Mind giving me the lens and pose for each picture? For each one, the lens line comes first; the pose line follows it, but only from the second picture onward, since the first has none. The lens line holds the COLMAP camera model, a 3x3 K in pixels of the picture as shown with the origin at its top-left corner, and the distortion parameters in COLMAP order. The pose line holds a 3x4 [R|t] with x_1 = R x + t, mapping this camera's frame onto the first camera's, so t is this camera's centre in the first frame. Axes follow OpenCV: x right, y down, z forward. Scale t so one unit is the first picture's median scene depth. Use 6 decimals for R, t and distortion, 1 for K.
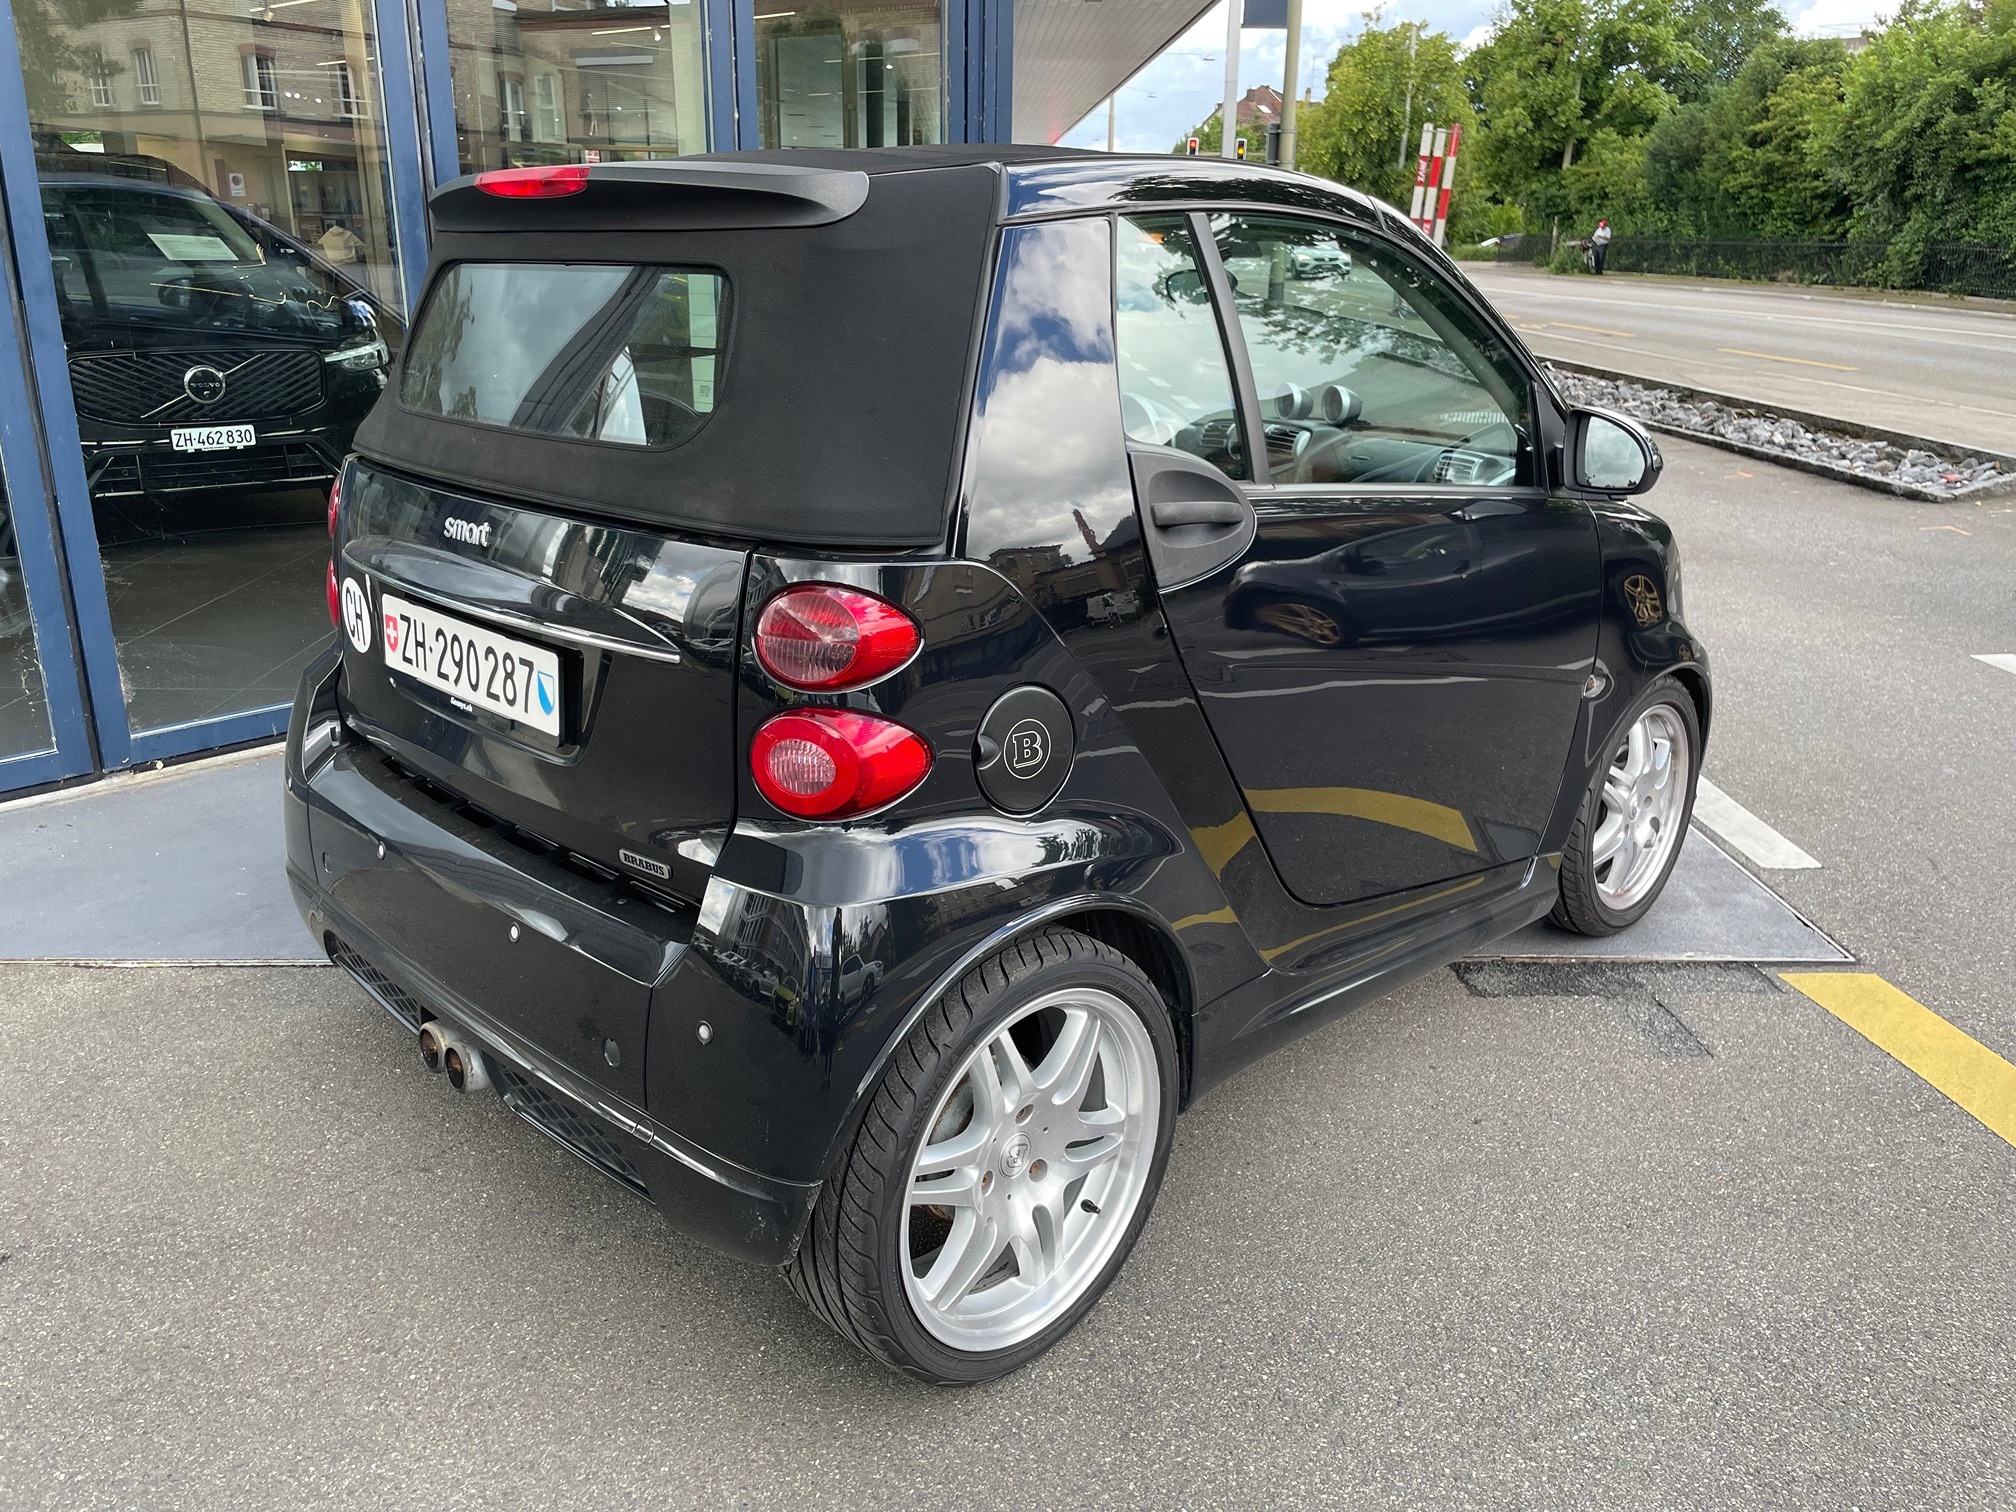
lens RADIAL K [[1522.5, 0, 1008.0], [0, 1522.5, 756.0], [0, 0, 1]] dist [0.080966, -0.114663]
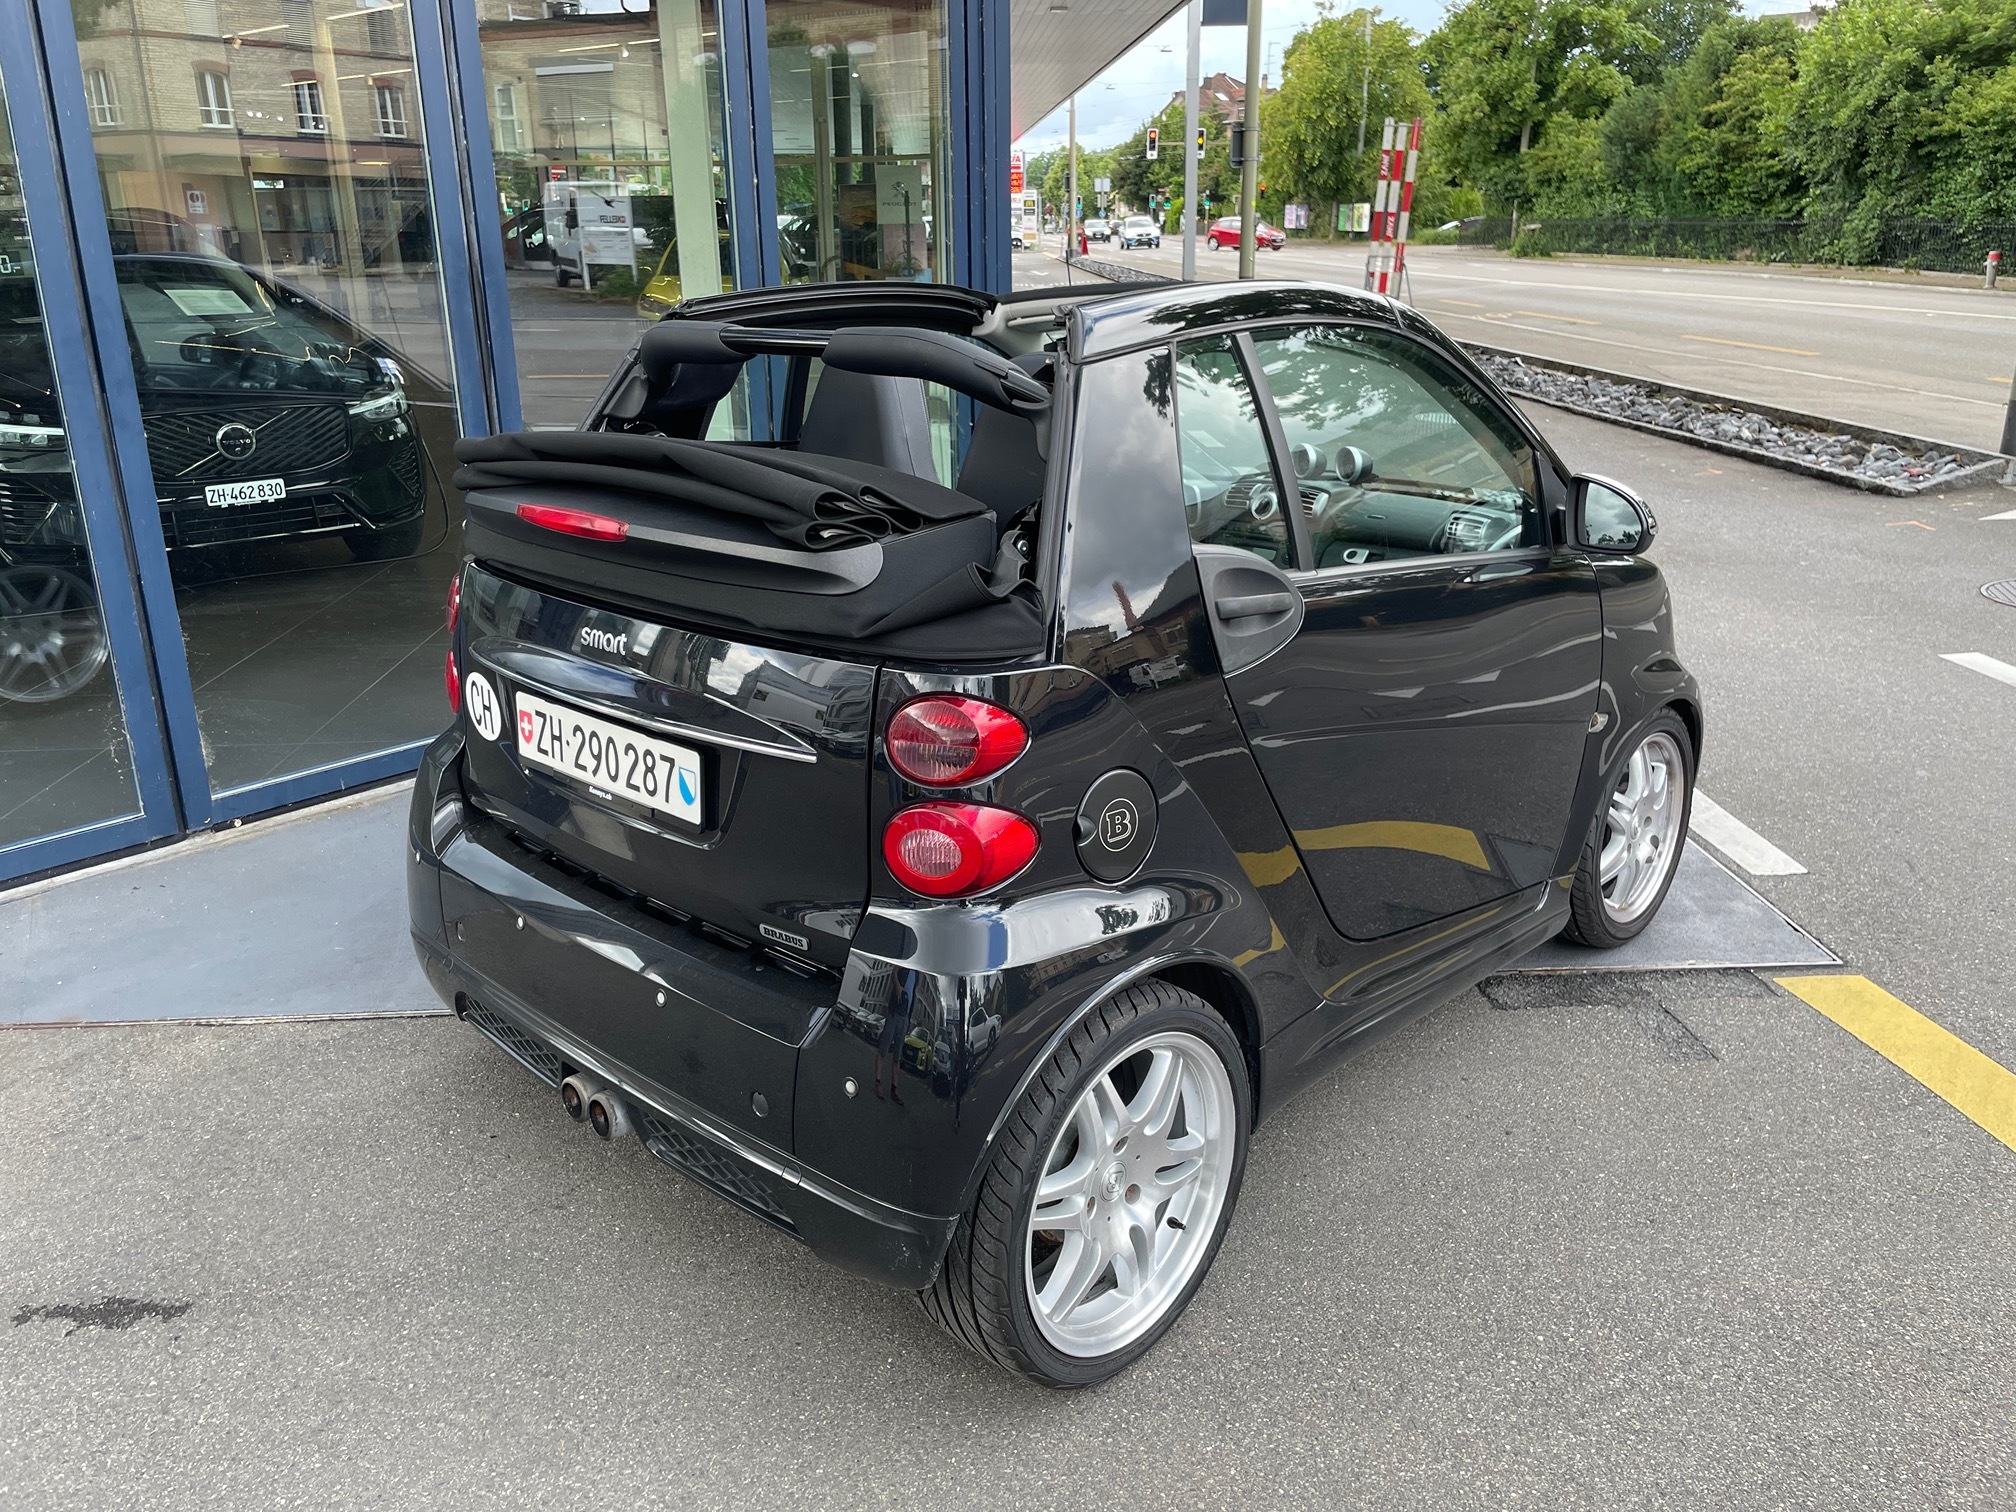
lens RADIAL K [[1535.6, 0, 997.0], [0, 1535.6, 745.4], [0, 0, 1]] dist [0.076171, -0.107016]
pose [[0.999408, -0.031814, 0.013070, -0.068911], [0.031785, 0.999492, 0.002440, -0.052575], [-0.013141, -0.002023, 0.999912, -0.107708]]
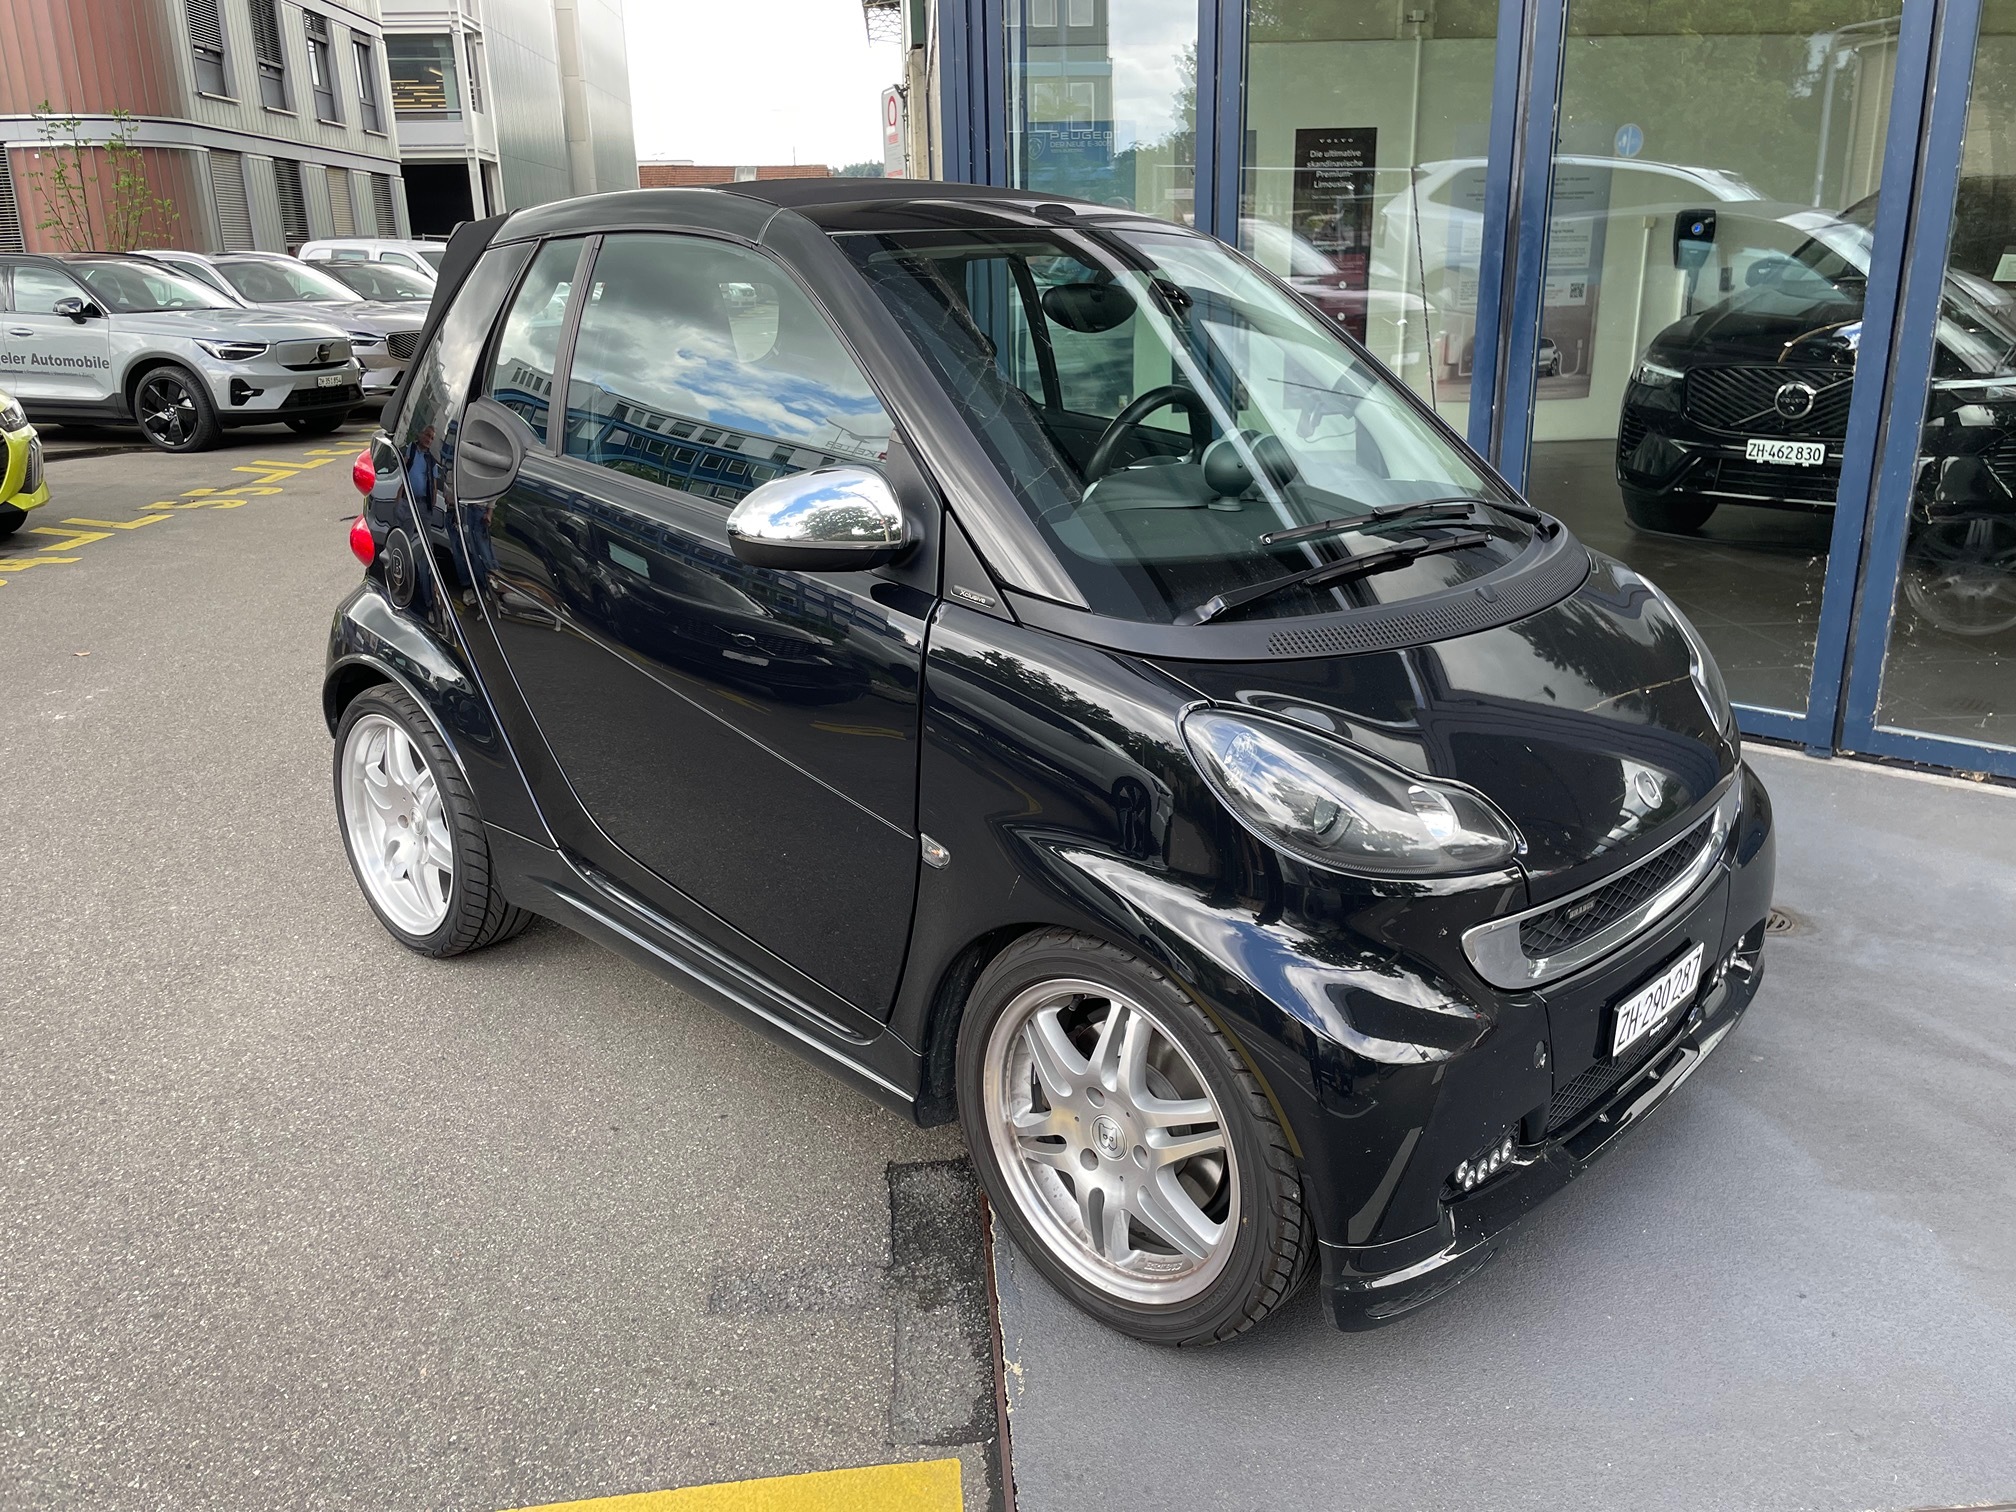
lens RADIAL K [[1535.6, 0, 997.0], [0, 1535.6, 745.4], [0, 0, 1]] dist [0.076171, -0.107016]
pose [[0.035799, 0.284899, -0.957889, 1.127122], [-0.310437, 0.914255, 0.260320, -0.302977], [0.949920, 0.288045, 0.121173, 0.983989]]
